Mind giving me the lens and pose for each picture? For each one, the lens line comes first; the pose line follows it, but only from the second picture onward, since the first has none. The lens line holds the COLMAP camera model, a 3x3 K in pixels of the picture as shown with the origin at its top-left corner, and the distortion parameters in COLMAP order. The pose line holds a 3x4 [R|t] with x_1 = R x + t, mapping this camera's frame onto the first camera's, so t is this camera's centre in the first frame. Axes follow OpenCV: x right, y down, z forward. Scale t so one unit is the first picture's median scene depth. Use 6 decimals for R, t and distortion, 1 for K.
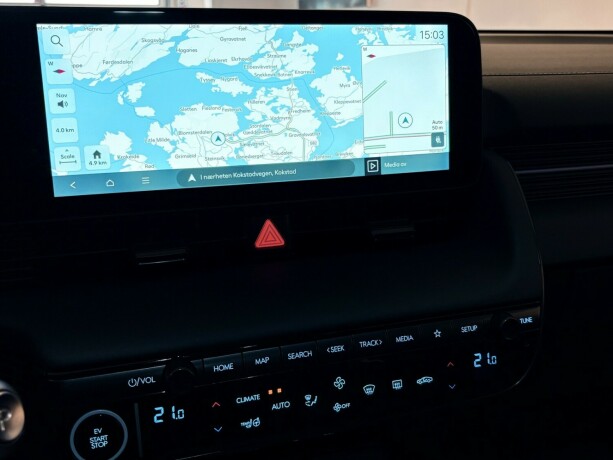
lens RADIAL K [[625.4, 0, 316.5], [0, 625.4, 223.4], [0, 0, 1]] dist [-0.056768, 0.000000]
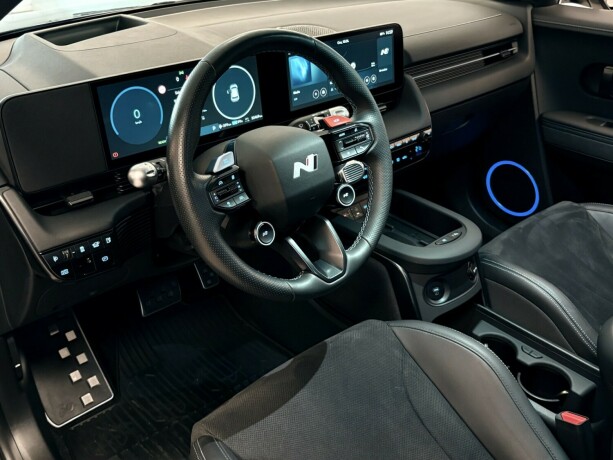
lens RADIAL K [[613.4, 0, 310.8], [0, 613.4, 228.5], [0, 0, 1]] dist [0.055655, 0.000000]
pose [[0.915159, -0.190696, 0.355132, -1.393238], [0.098871, 0.960298, 0.260868, -0.244940], [-0.390779, -0.203624, 0.897680, -1.606666]]
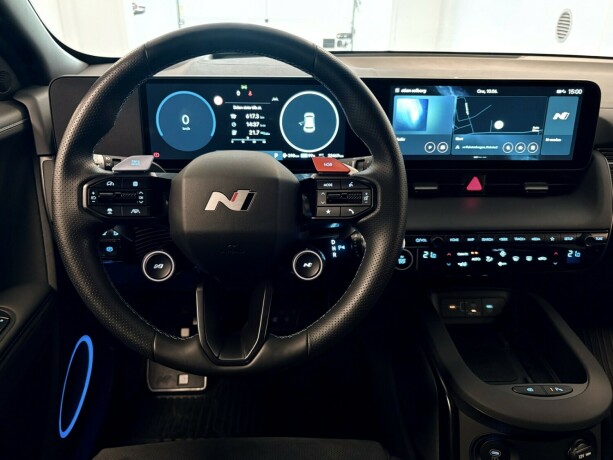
lens RADIAL K [[494.1, 0, 300.5], [0, 494.1, 237.8], [0, 0, 1]] dist [0.007461, -0.032835]
pose [[0.959922, 0.129577, -0.248515, -0.225357], [-0.084150, 0.979046, 0.185438, -0.072954], [0.267336, -0.157094, 0.950712, -0.887400]]
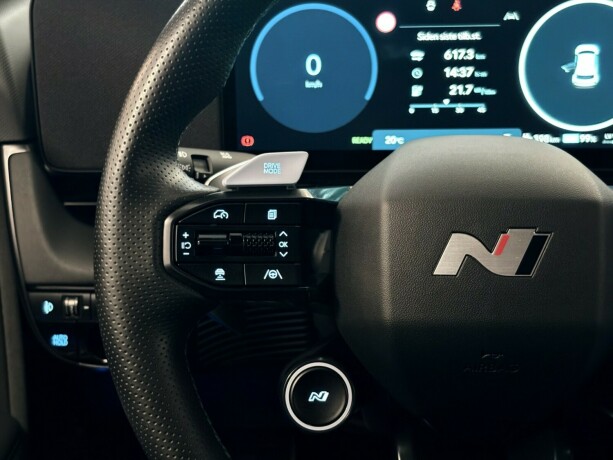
lens RADIAL K [[1045.6, 0, 289.0], [0, 1045.6, 241.8], [0, 0, 1]] dist [0.044442, 0.000000]
pose [[0.924699, 0.118374, -0.361827, -0.484770], [-0.069652, 0.986992, 0.144897, -0.083442], [0.374272, -0.108784, 0.920916, -0.892144]]
